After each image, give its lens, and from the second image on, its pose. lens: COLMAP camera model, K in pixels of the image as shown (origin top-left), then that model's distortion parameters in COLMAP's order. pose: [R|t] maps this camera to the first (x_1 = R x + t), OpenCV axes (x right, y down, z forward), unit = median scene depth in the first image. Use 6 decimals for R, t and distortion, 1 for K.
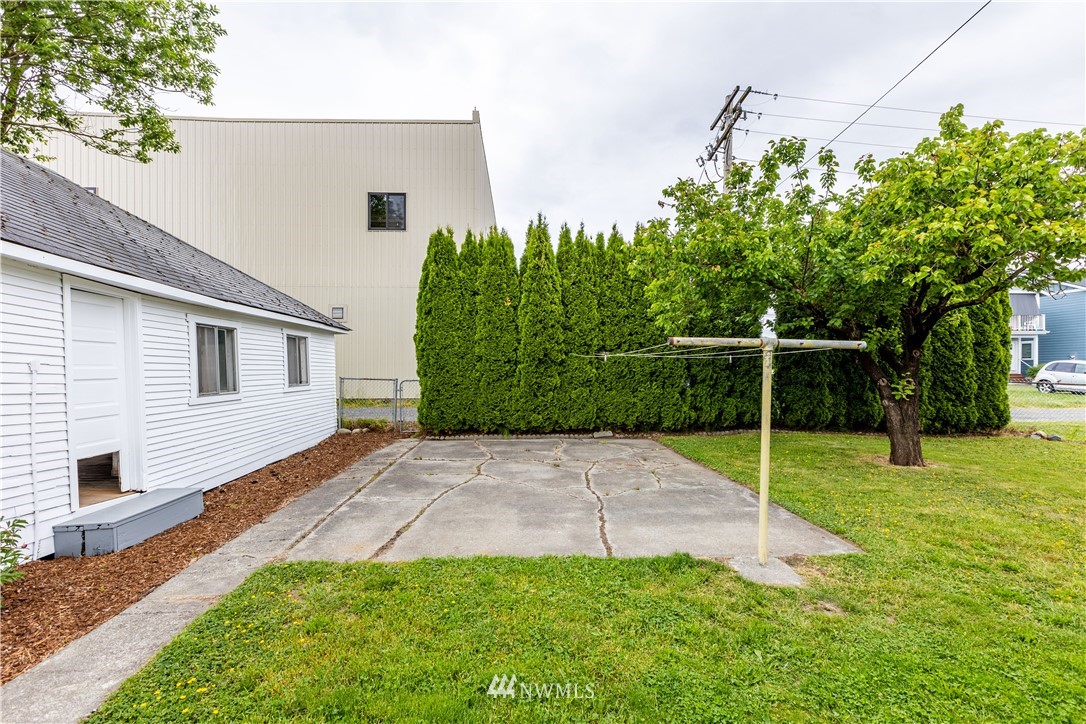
lens RADIAL K [[489.5, 0, 546.0], [0, 489.5, 373.8], [0, 0, 1]] dist [0.001614, 0.000285]
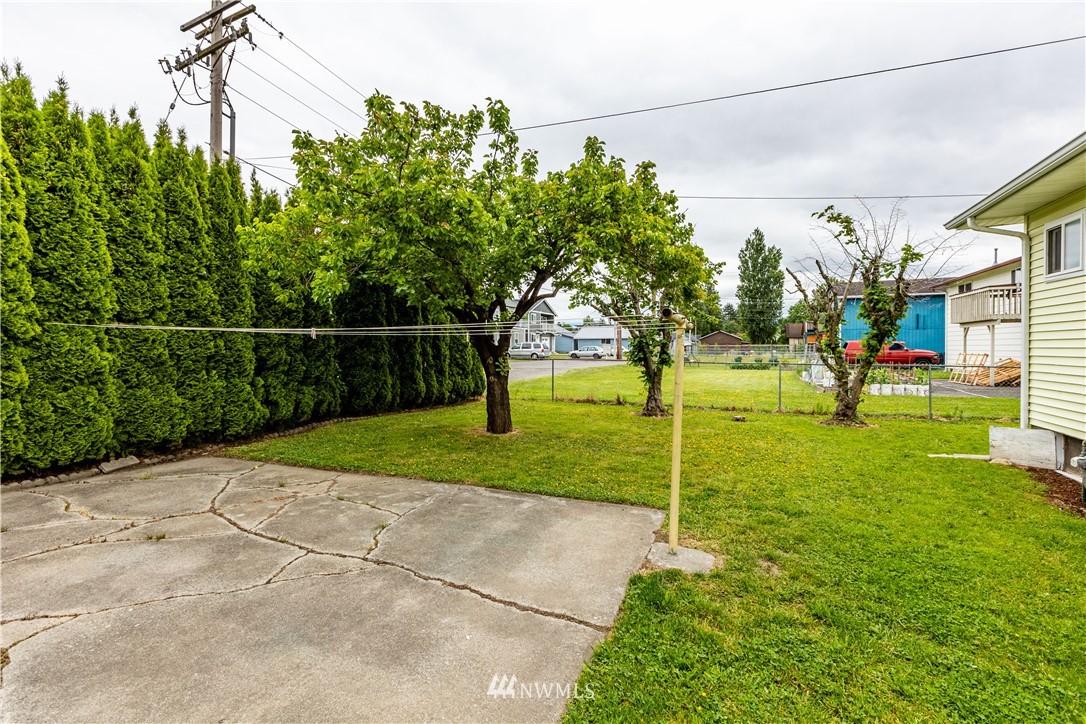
lens RADIAL K [[501.1, 0, 541.6], [0, 501.1, 354.9], [0, 0, 1]] dist [0.012545, 0.000728]
pose [[0.448388, -0.016960, 0.893678, -0.196598], [0.017158, 0.999799, 0.010365, -0.003949], [-0.893674, 0.010686, 0.448589, 0.286327]]
